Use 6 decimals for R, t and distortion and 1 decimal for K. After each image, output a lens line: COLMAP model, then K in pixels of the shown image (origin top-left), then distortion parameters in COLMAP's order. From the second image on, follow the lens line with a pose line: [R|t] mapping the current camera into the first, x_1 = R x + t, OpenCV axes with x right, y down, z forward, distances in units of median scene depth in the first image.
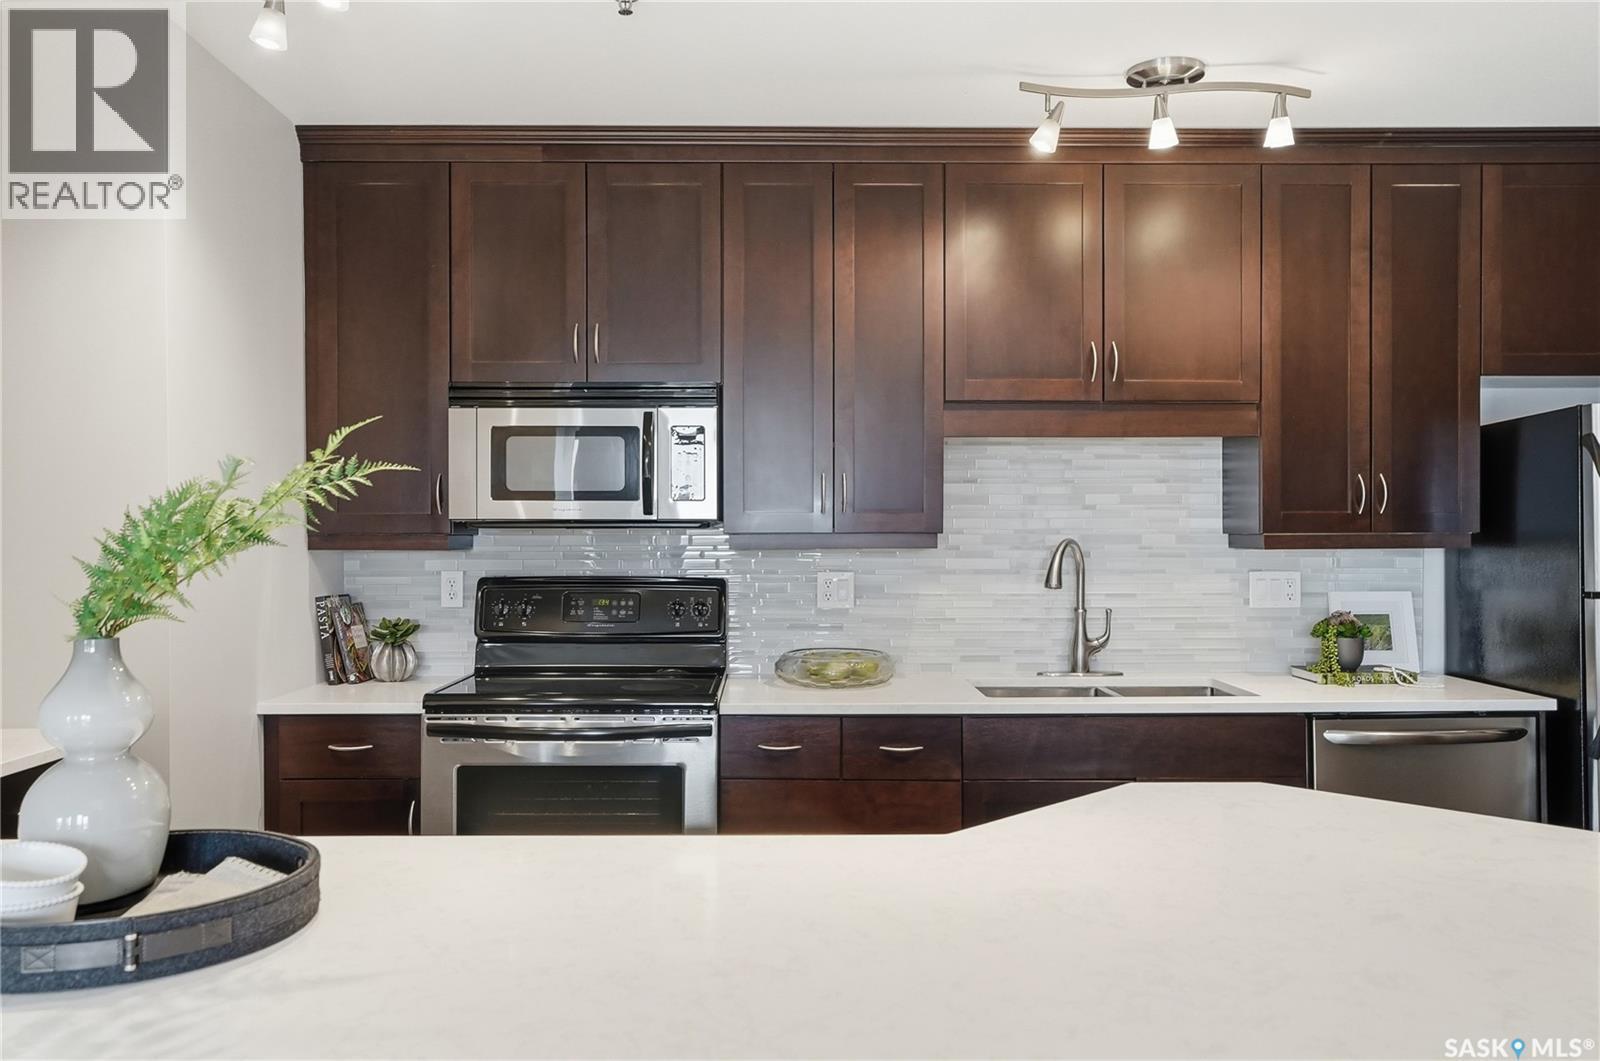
lens RADIAL K [[1260.0, 0, 800.0], [0, 1260.0, 534.0], [0, 0, 1]] dist [-0.011374, -0.005809]
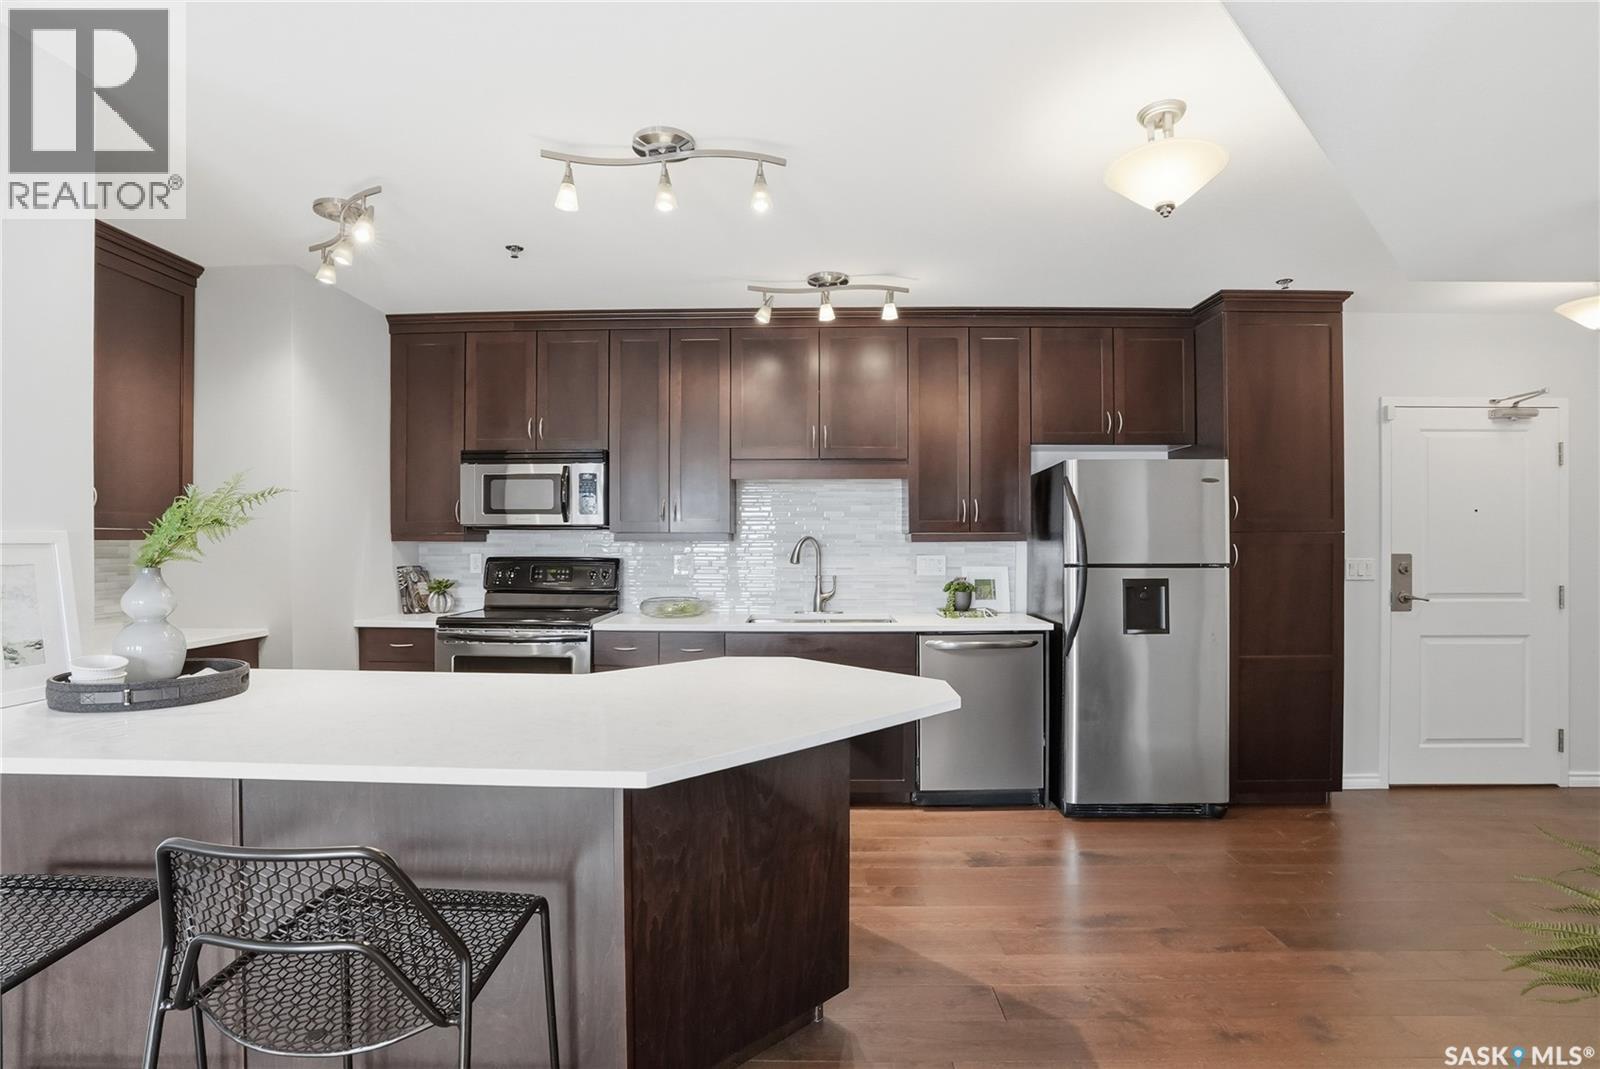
lens RADIAL K [[761.6, 0, 800.0], [0, 761.6, 534.5], [0, 0, 1]] dist [-0.087309, -0.000031]
pose [[0.999675, 0.001141, -0.025485, 0.238940], [-0.001460, 0.999921, -0.012472, 0.015538], [0.025469, 0.012505, 0.999597, -0.081938]]
